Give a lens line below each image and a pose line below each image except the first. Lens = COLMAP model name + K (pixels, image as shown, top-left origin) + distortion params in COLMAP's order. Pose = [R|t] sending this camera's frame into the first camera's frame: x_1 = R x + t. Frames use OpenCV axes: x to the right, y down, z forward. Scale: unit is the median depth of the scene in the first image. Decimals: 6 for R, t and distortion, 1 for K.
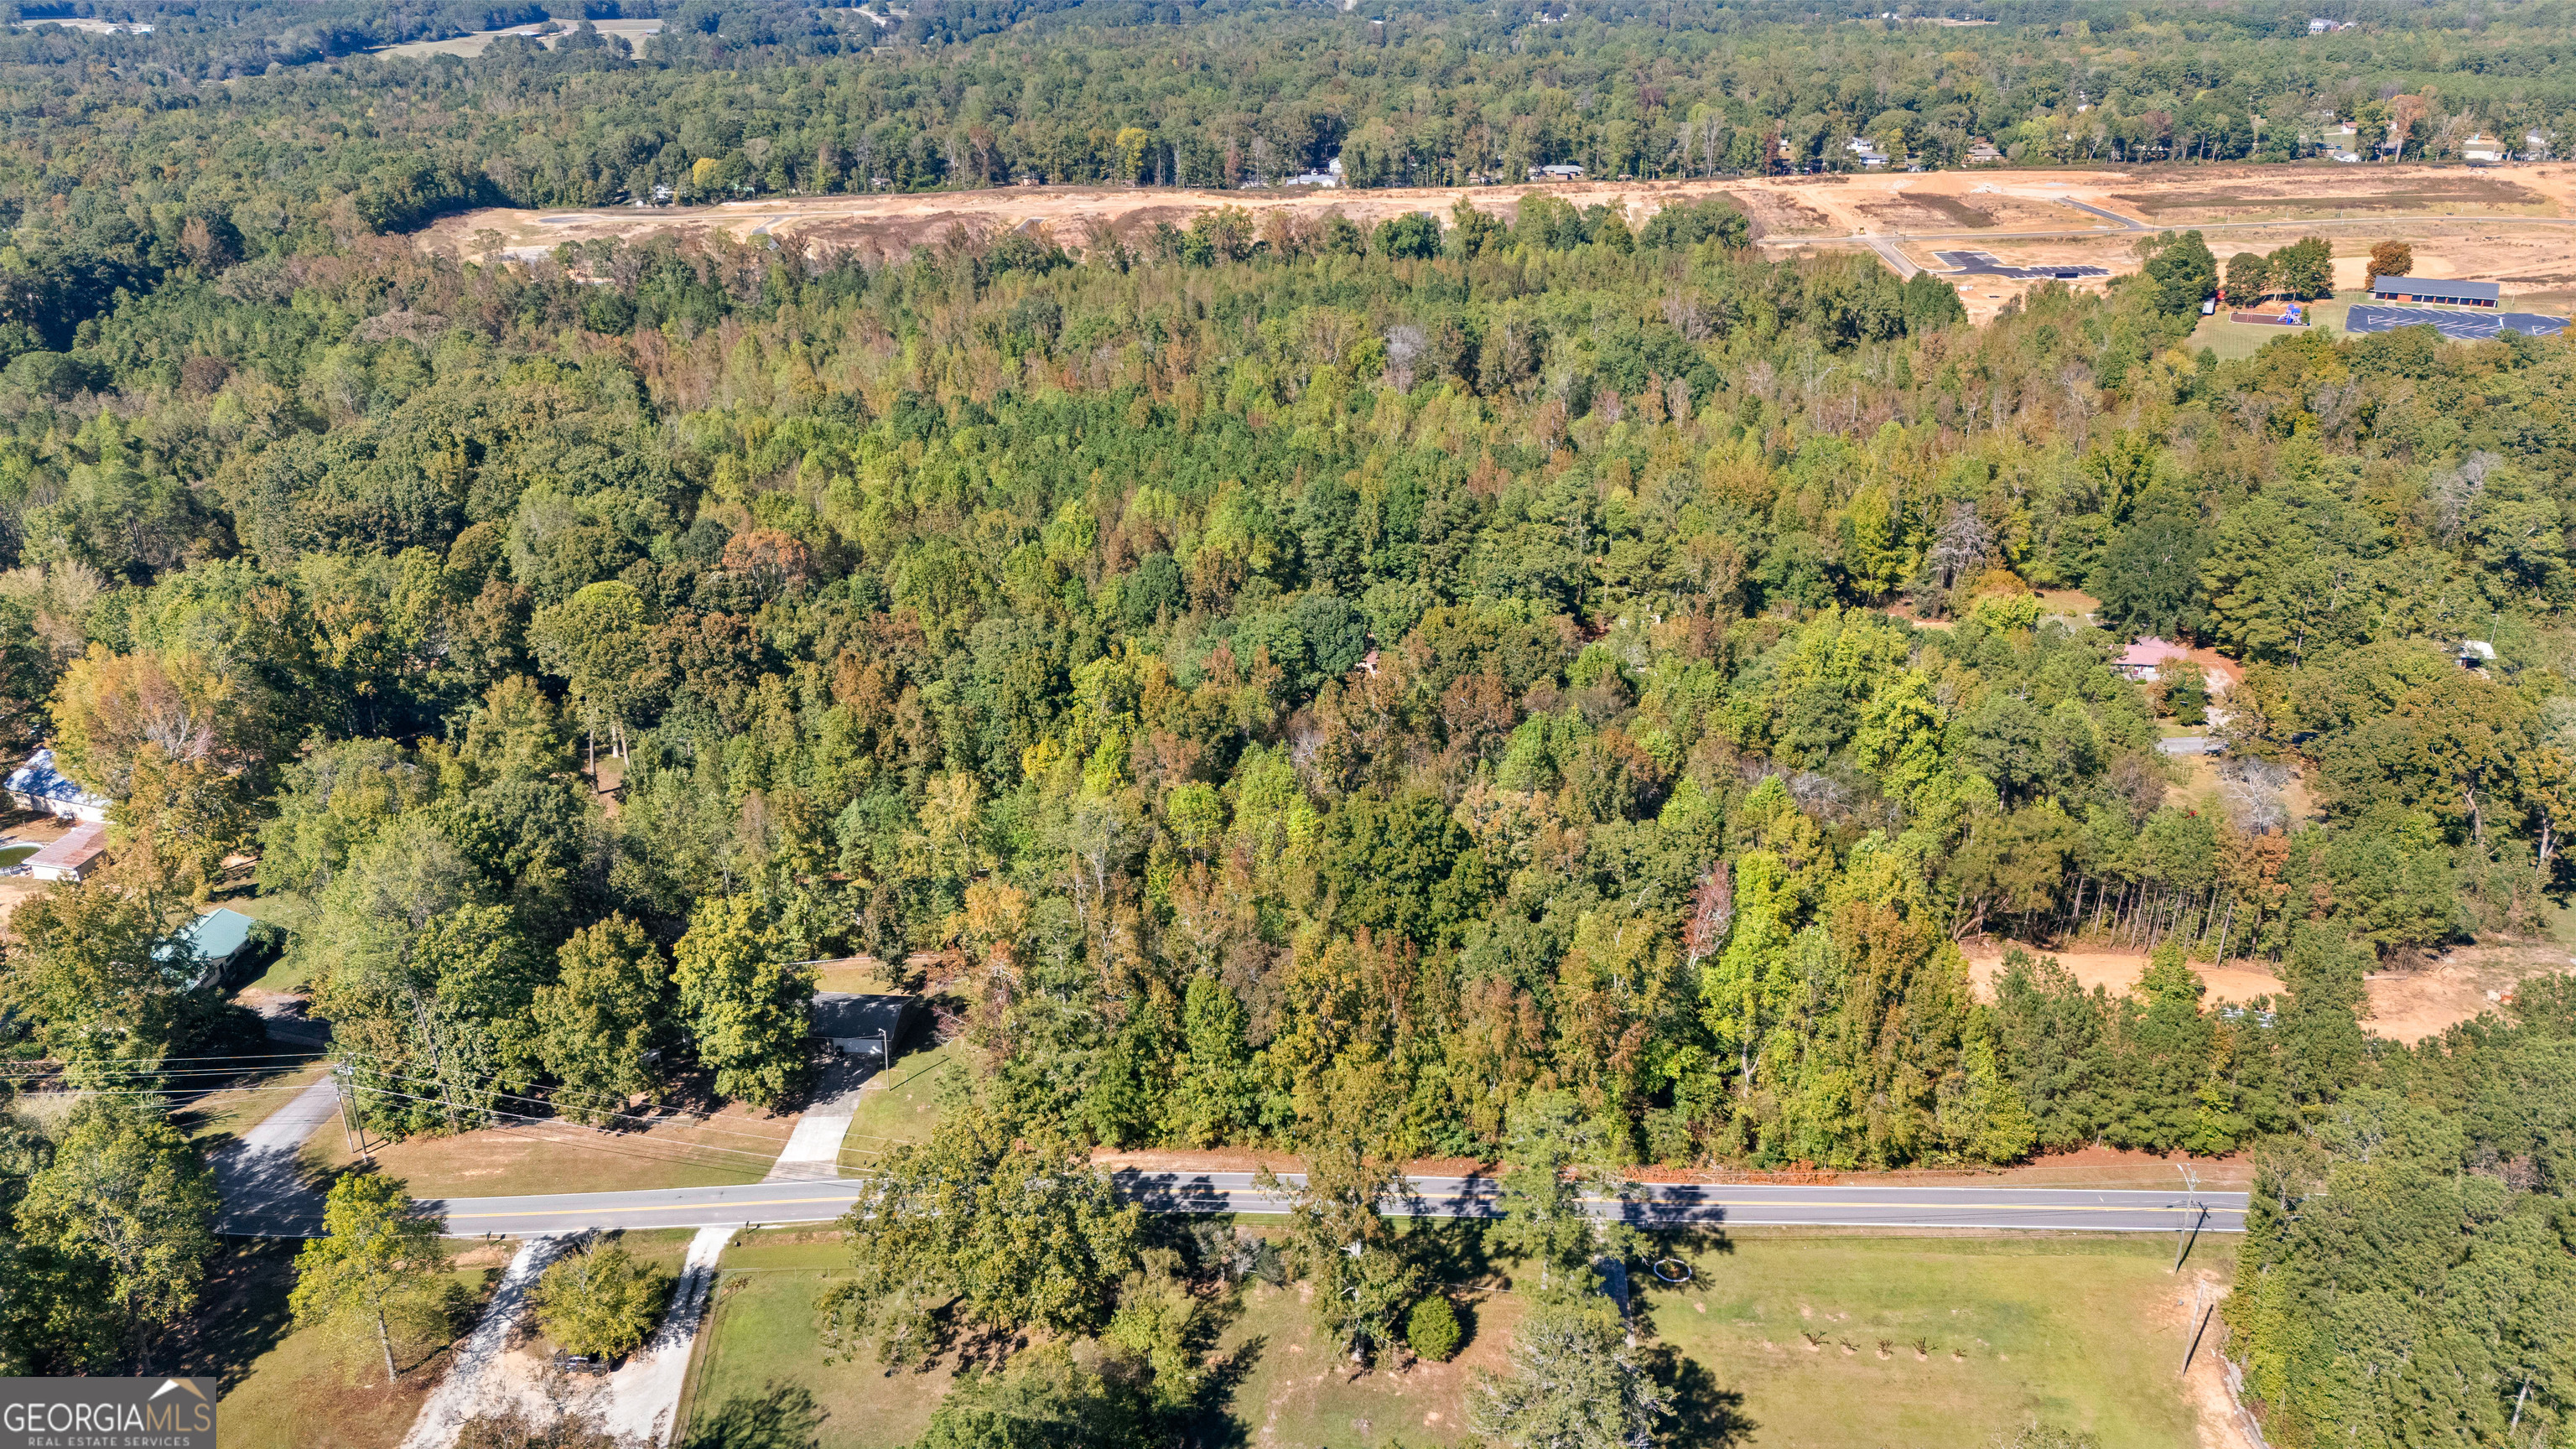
lens RADIAL K [[1921.4, 0, 1288.0], [0, 1921.4, 724.5], [0, 0, 1]] dist [0.048530, -0.023081]
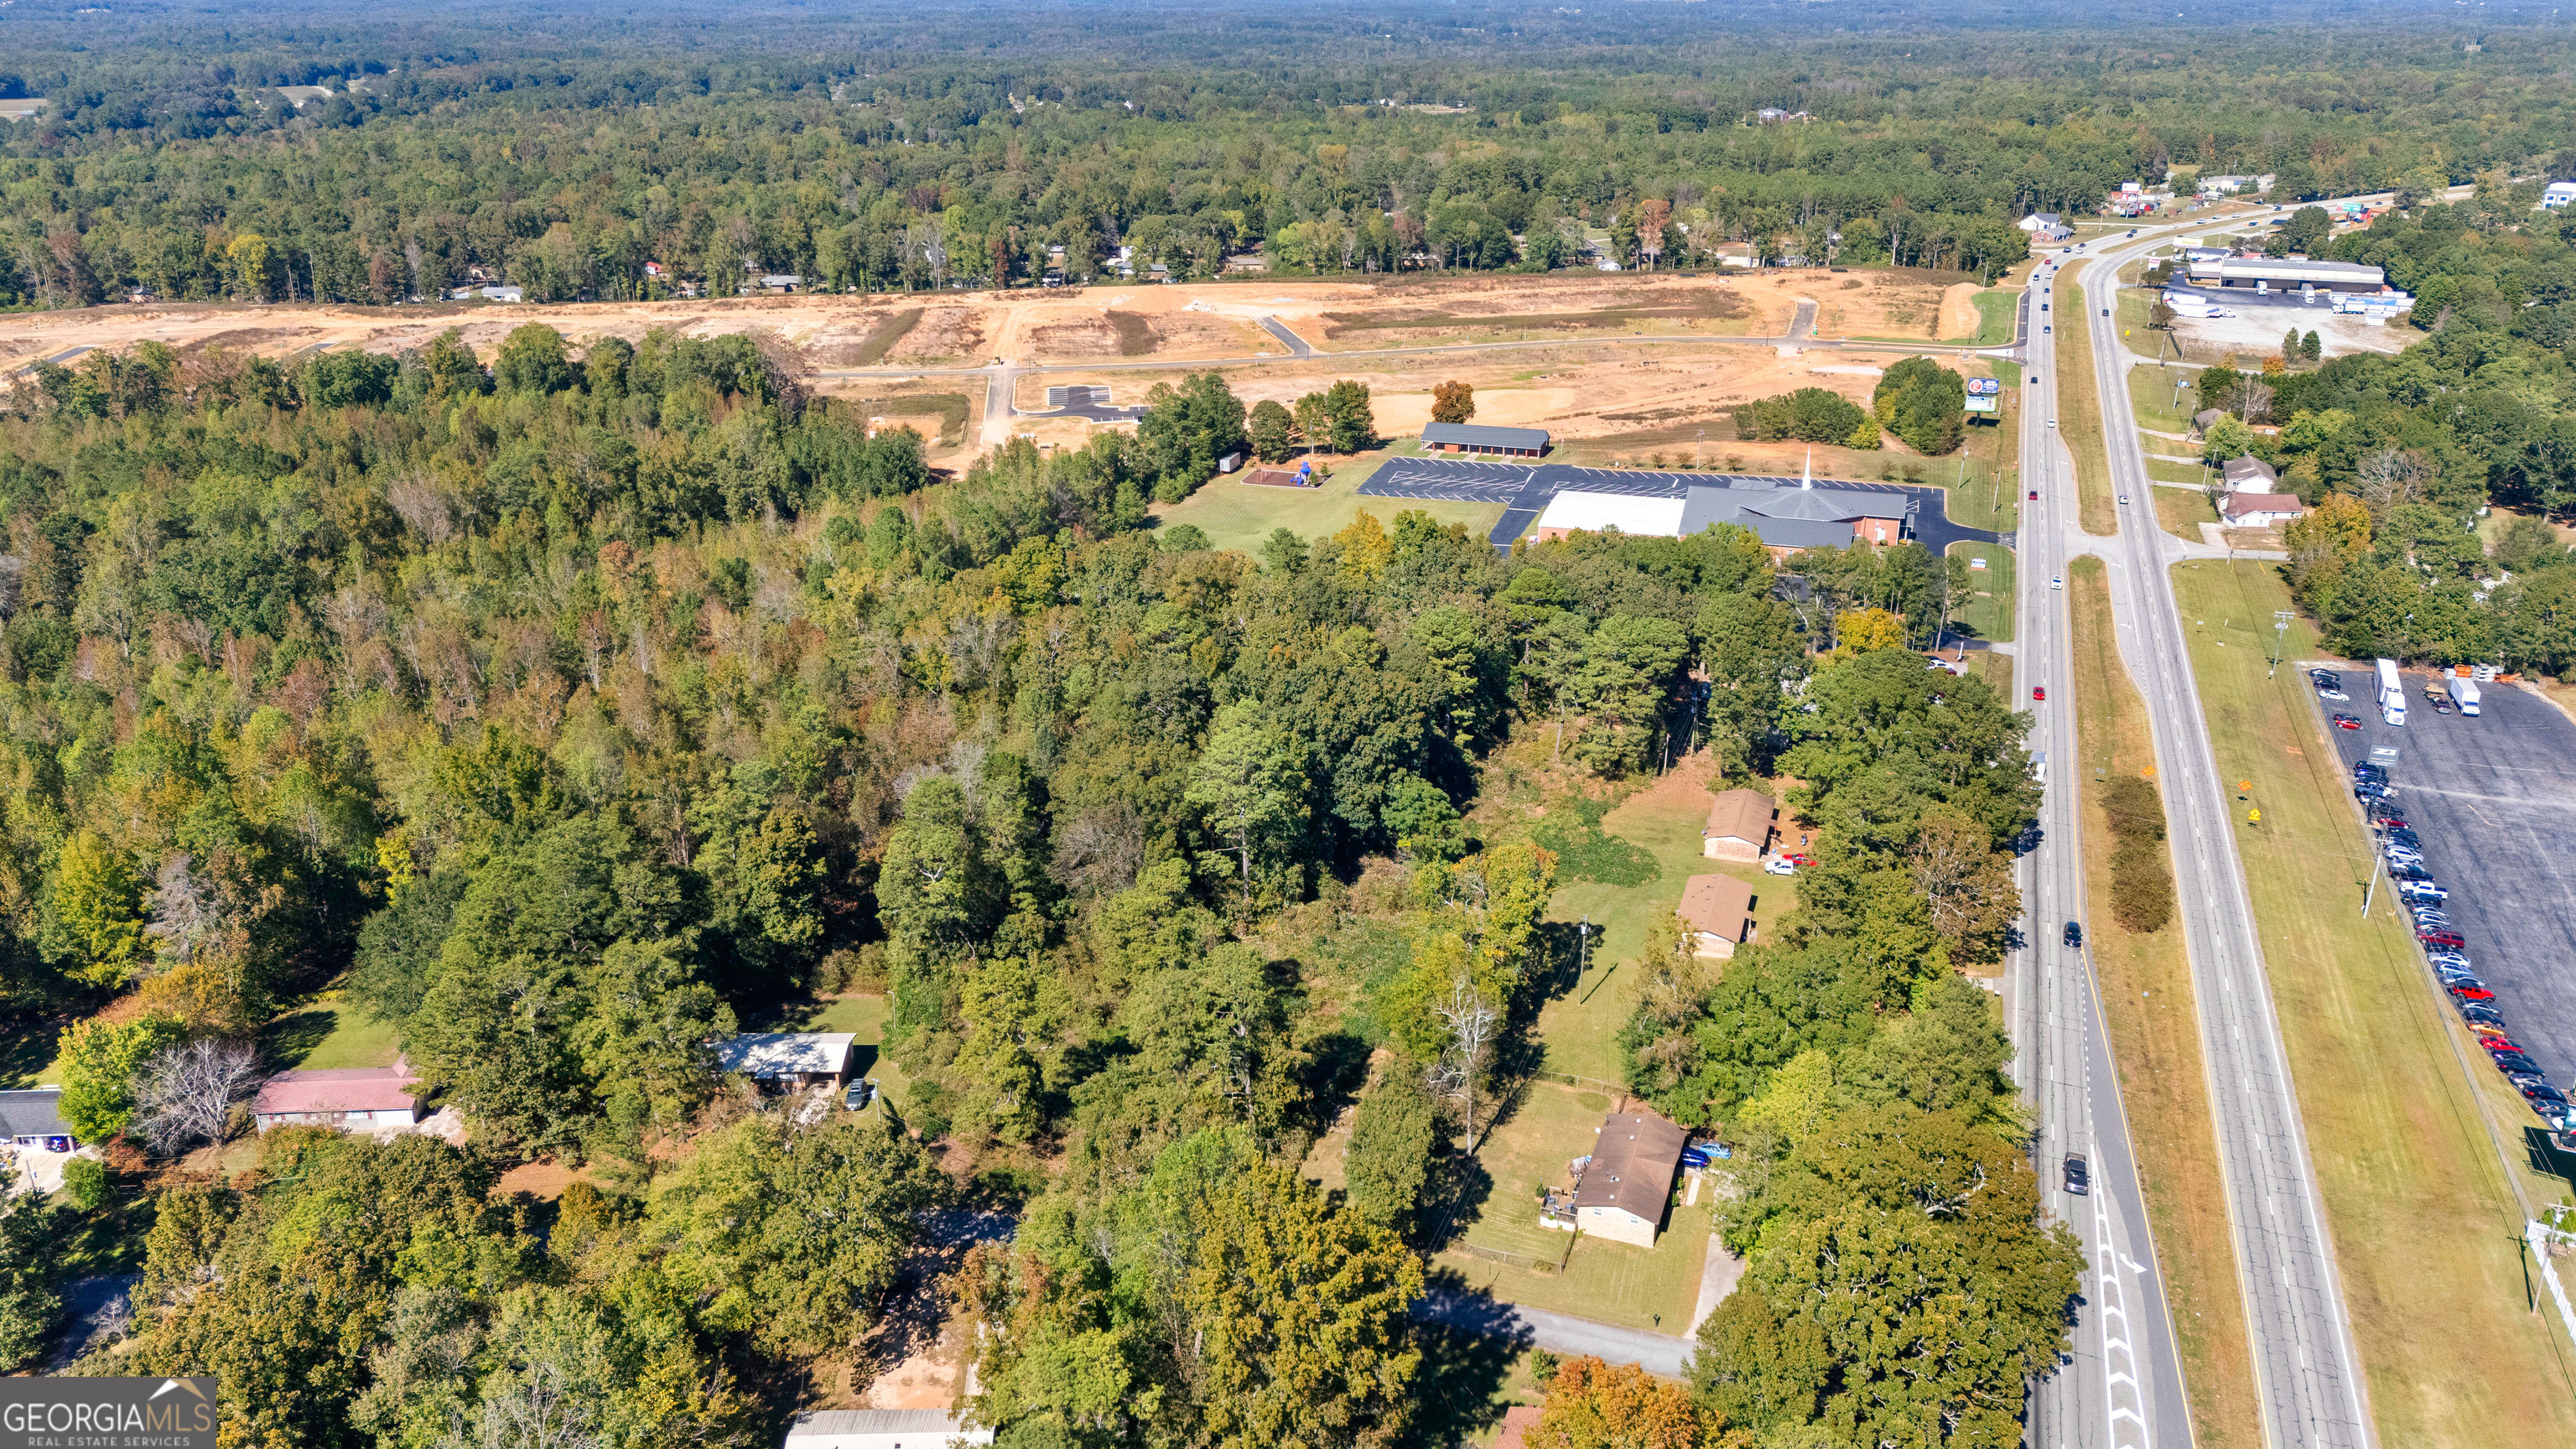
lens RADIAL K [[1913.8, 0, 1288.0], [0, 1913.8, 724.5], [0, 0, 1]] dist [0.085542, -0.071987]
pose [[0.989366, -0.046538, 0.137802, 0.263297], [0.051427, 0.998160, -0.032137, -0.049359], [-0.136053, 0.038882, 0.989938, 0.112394]]
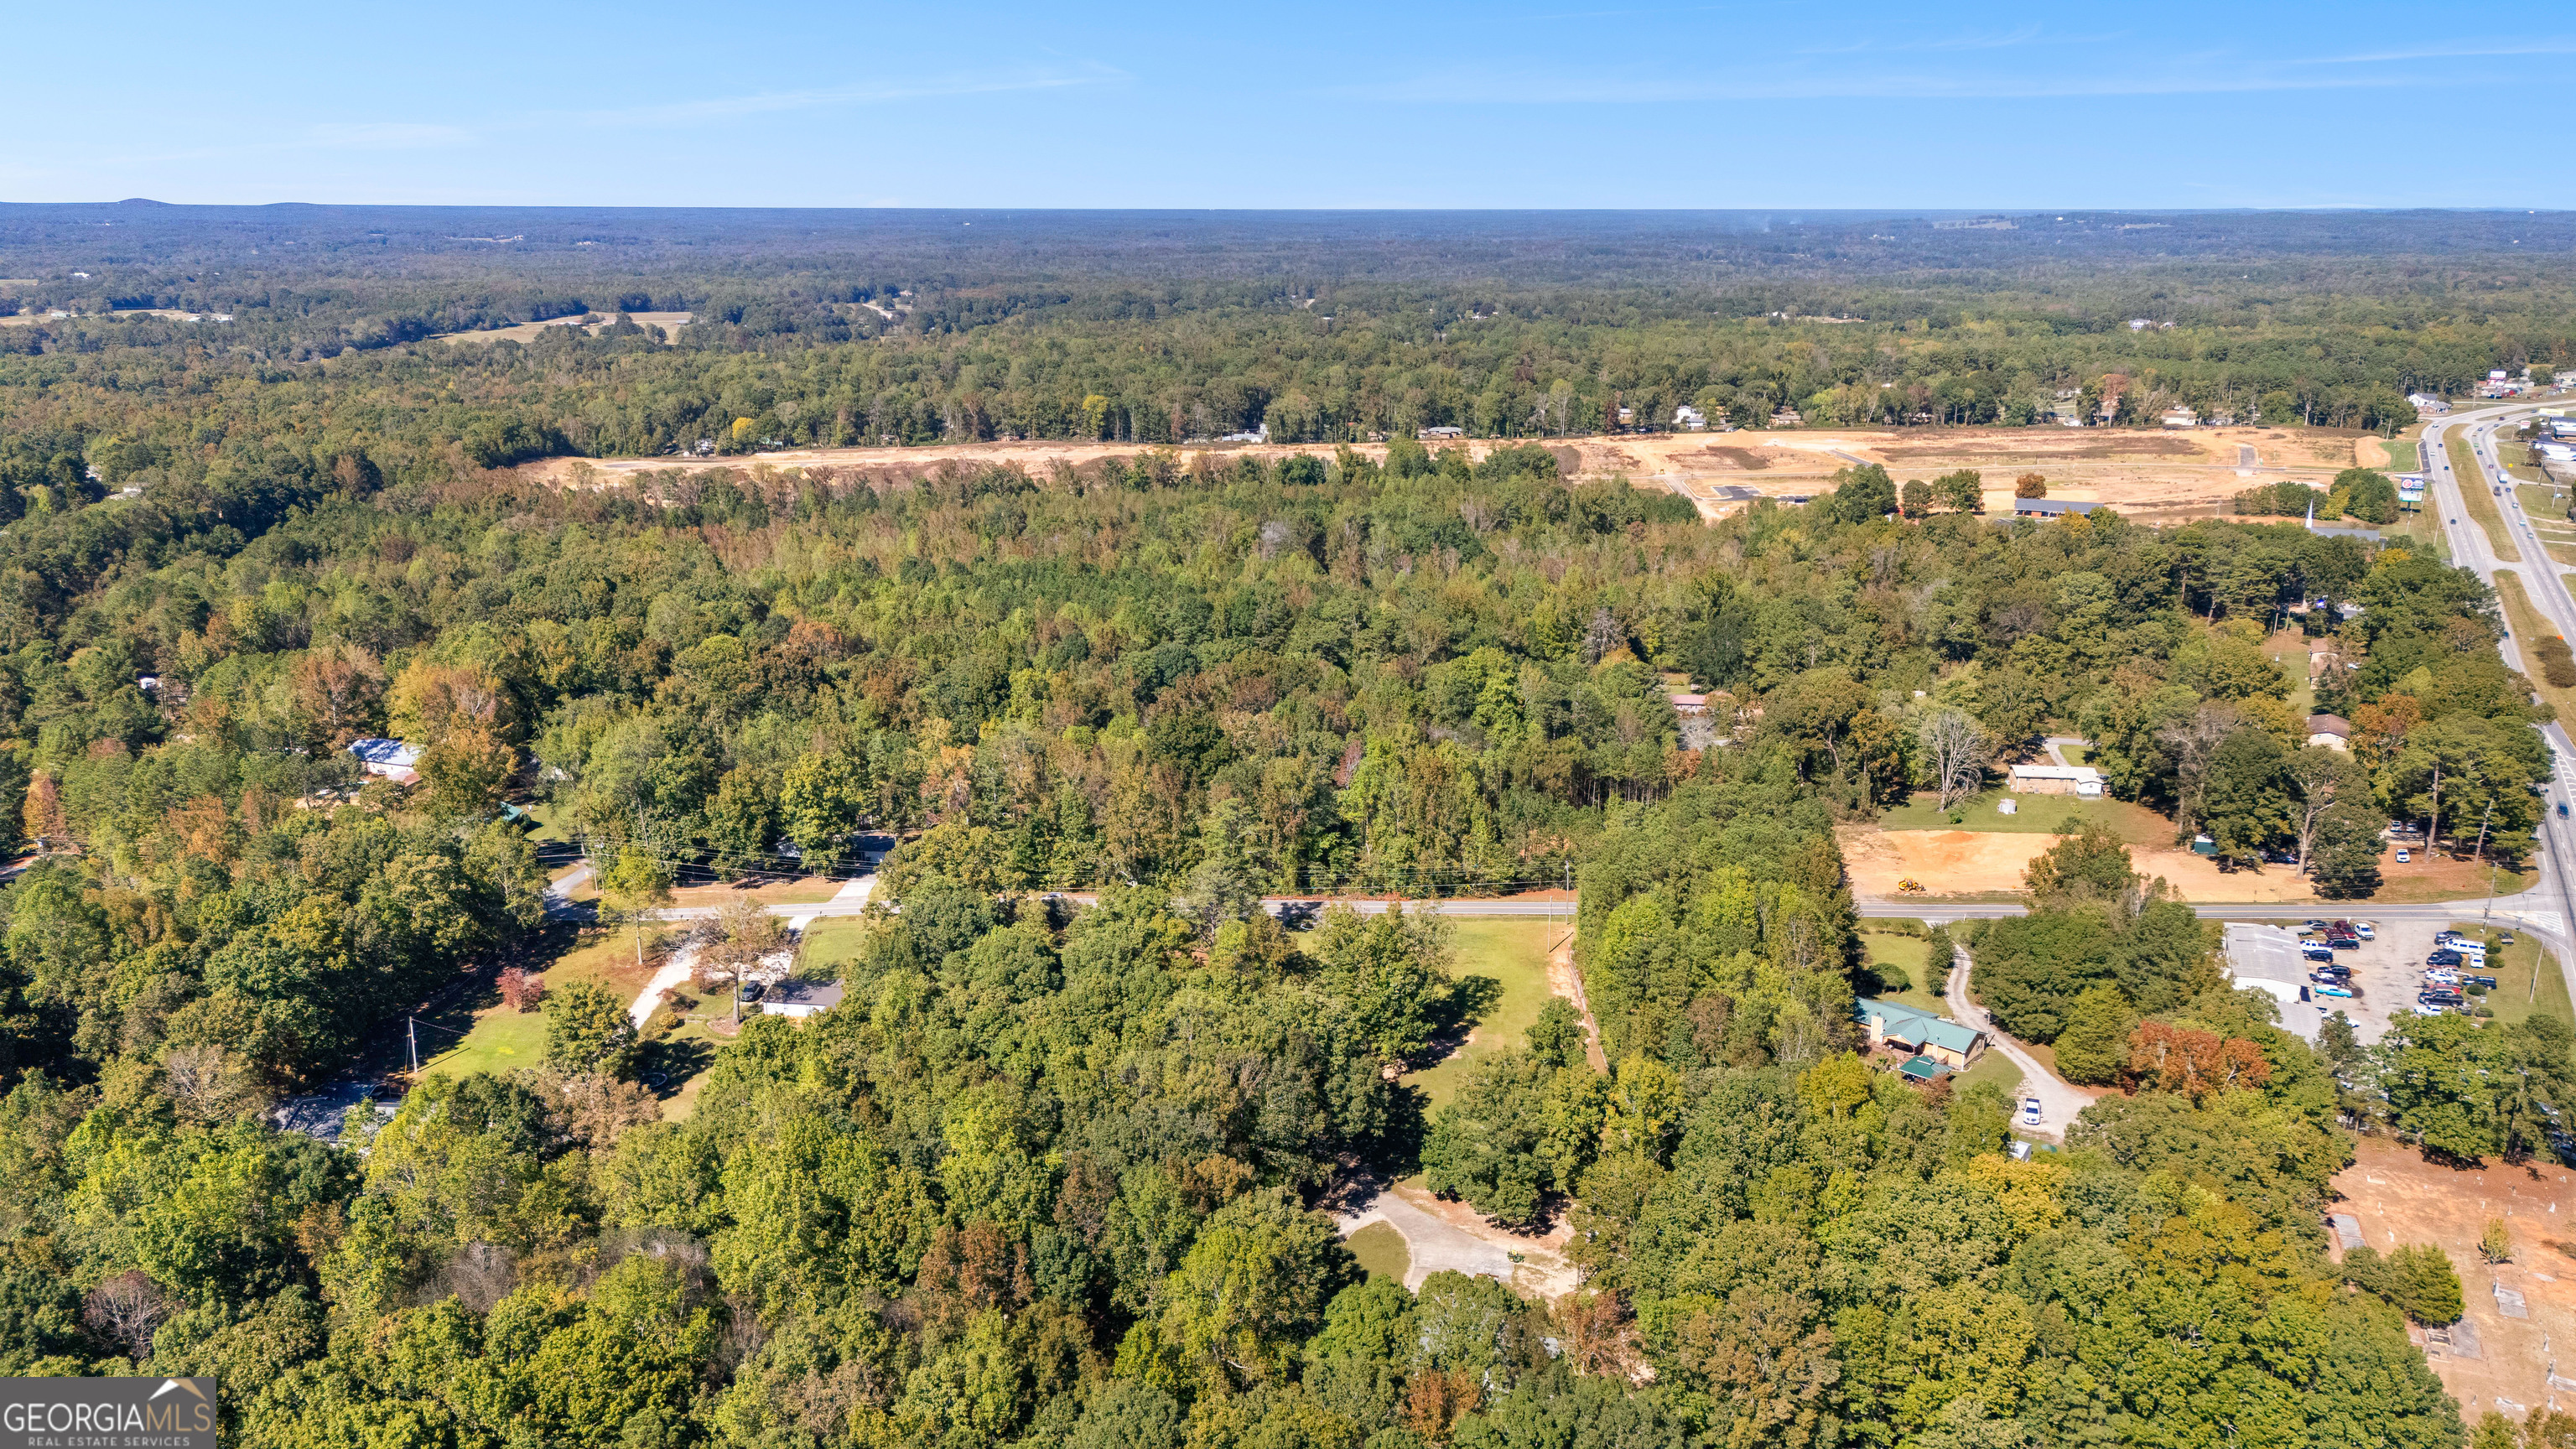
lens RADIAL K [[1913.8, 0, 1288.0], [0, 1913.8, 724.5], [0, 0, 1]] dist [0.085542, -0.071987]
pose [[0.999962, 0.003115, 0.008197, 0.035939], [-0.001928, 0.990010, -0.140986, 0.078034], [-0.008555, 0.140965, 0.989978, -0.199727]]
